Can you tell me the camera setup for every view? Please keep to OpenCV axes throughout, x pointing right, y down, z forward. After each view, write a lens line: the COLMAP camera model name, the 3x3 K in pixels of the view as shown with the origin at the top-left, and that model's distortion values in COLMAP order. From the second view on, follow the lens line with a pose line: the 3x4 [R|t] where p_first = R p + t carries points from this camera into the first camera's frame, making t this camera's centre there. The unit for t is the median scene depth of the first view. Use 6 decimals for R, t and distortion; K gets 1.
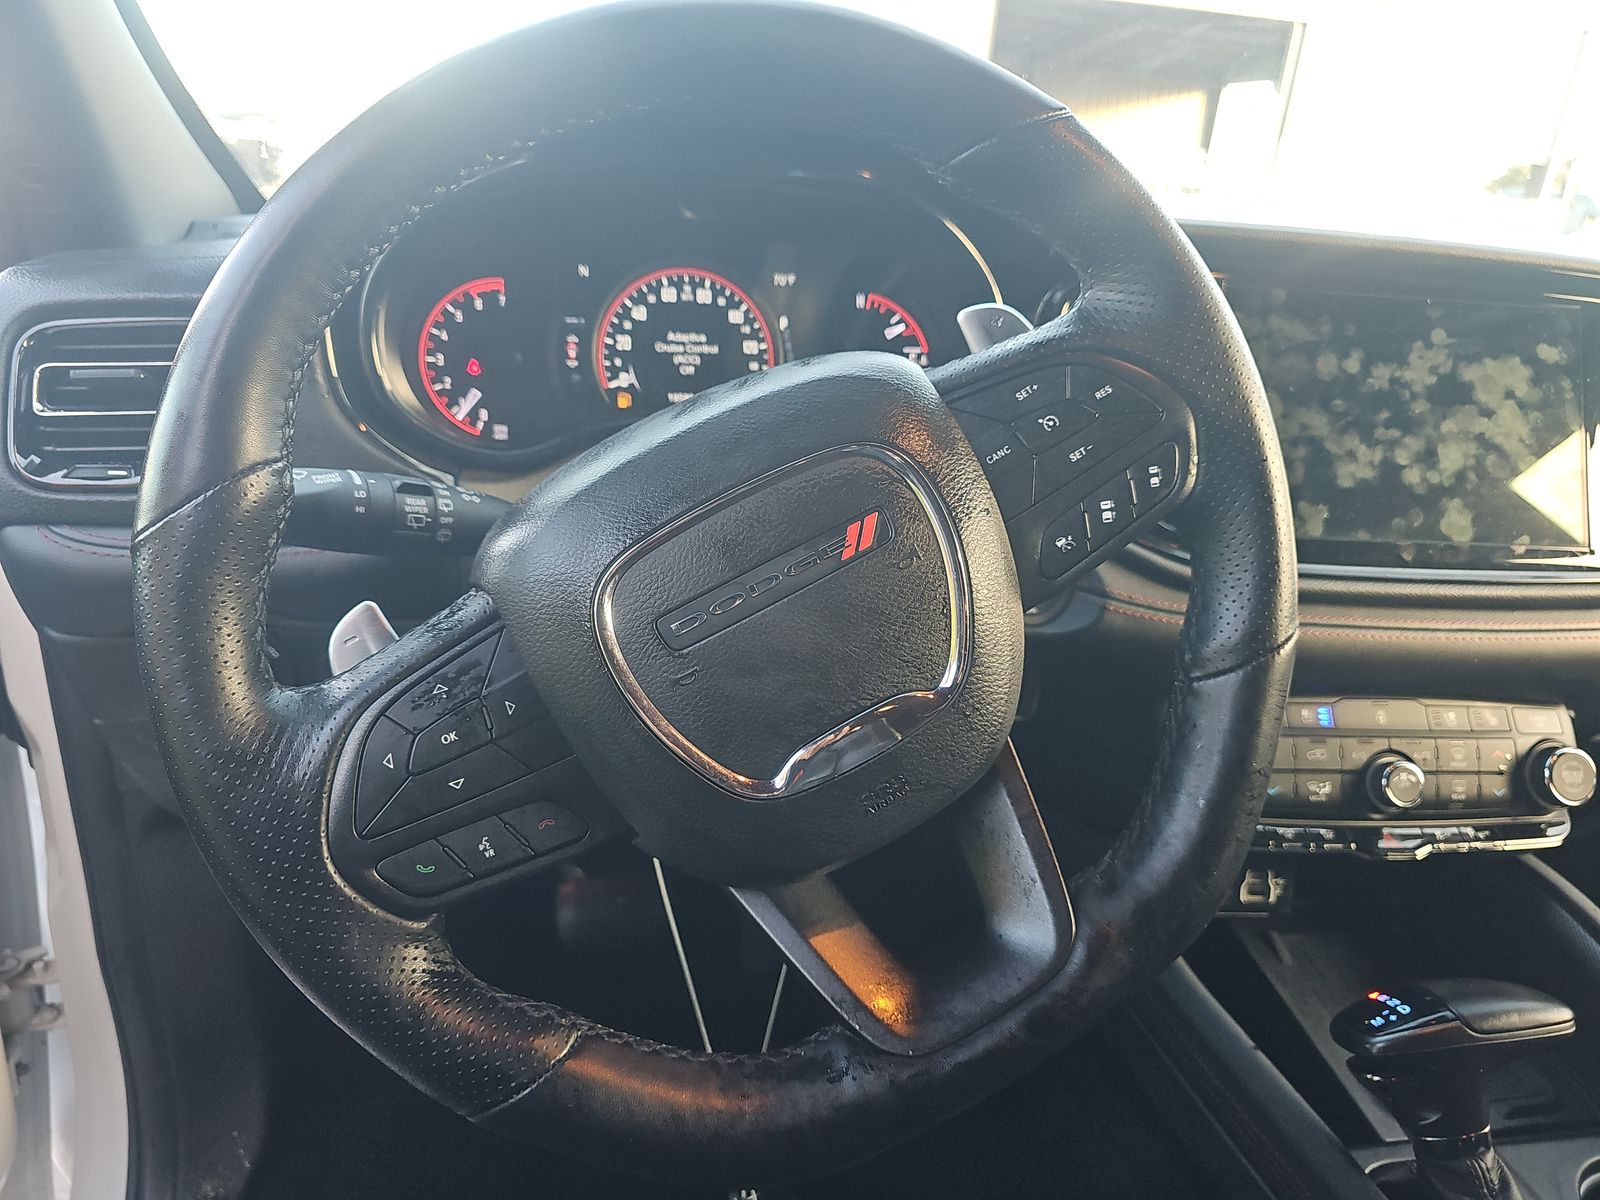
lens RADIAL K [[1077.0, 0, 800.0], [0, 1077.0, 600.0], [0, 0, 1]] dist [0.032460, -0.020676]
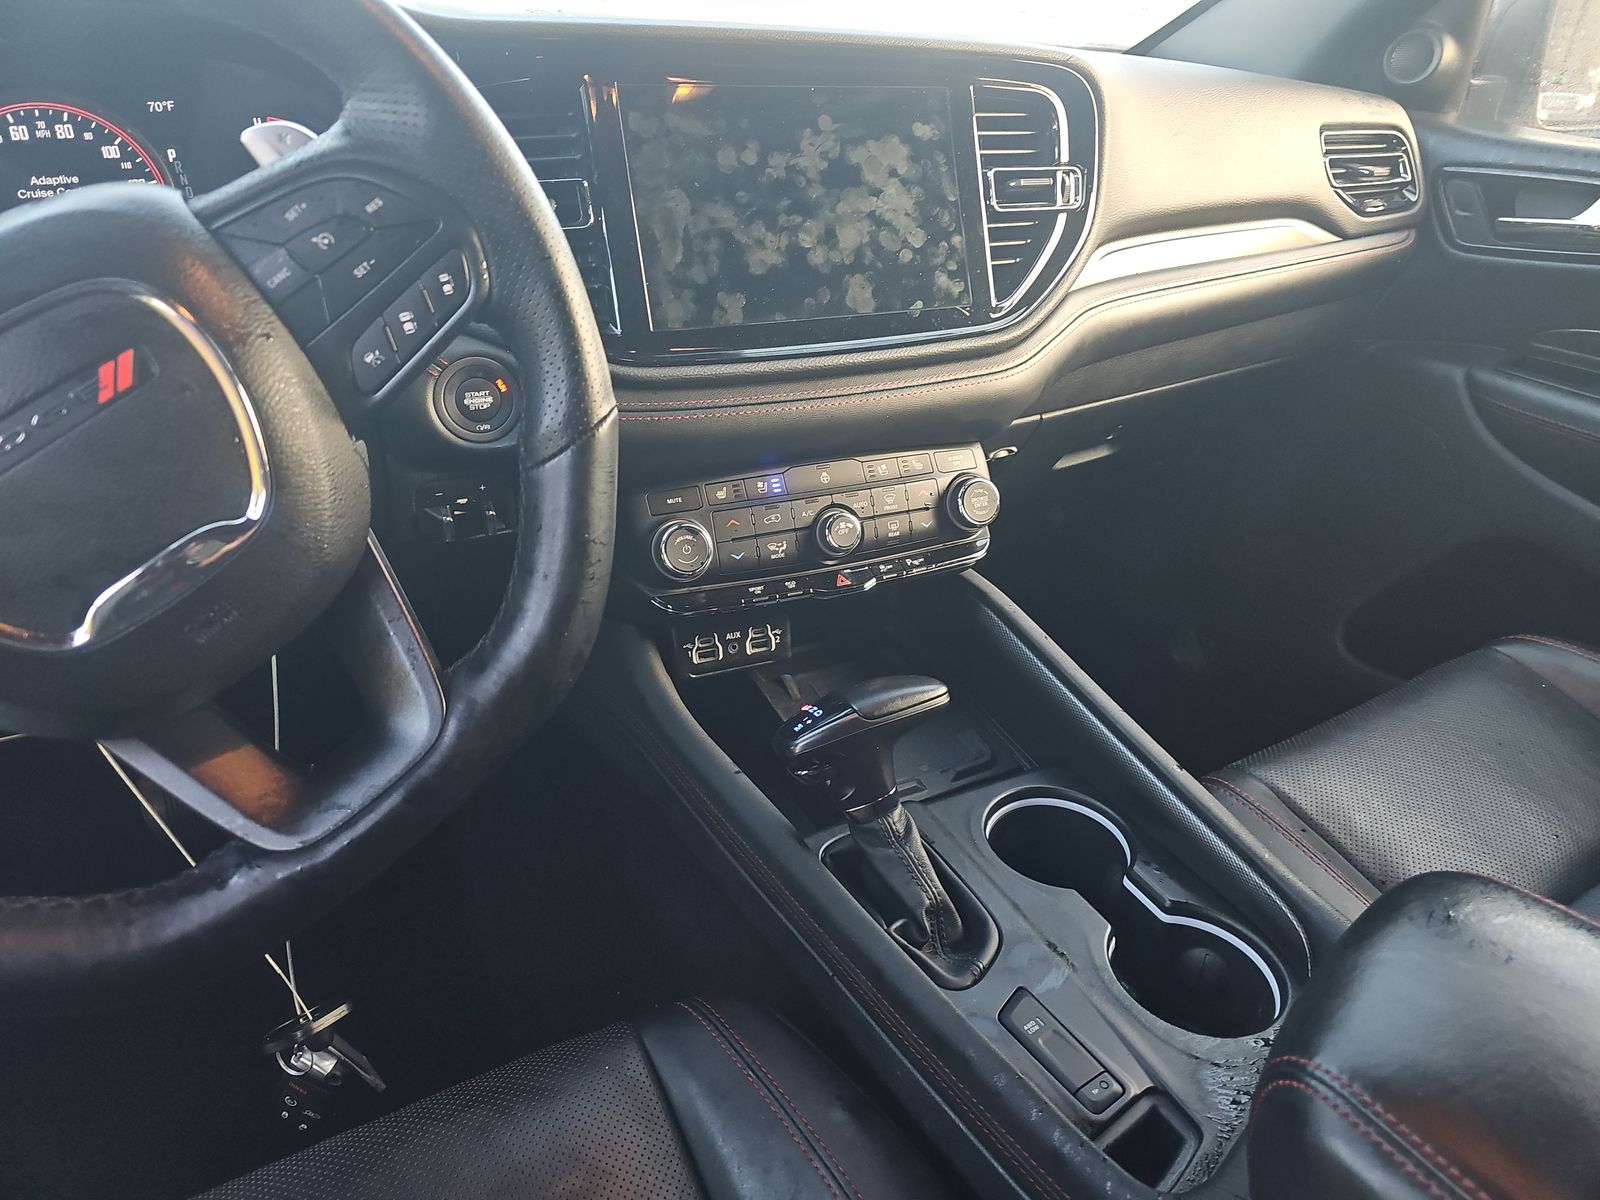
lens RADIAL K [[1054.6, 0, 800.0], [0, 1054.6, 600.0], [0, 0, 1]] dist [0.057133, -0.045846]
pose [[0.954919, -0.182177, 0.234393, 0.226108], [0.142477, 0.973932, 0.176515, 0.033430], [-0.260440, -0.135162, 0.955982, -0.084293]]
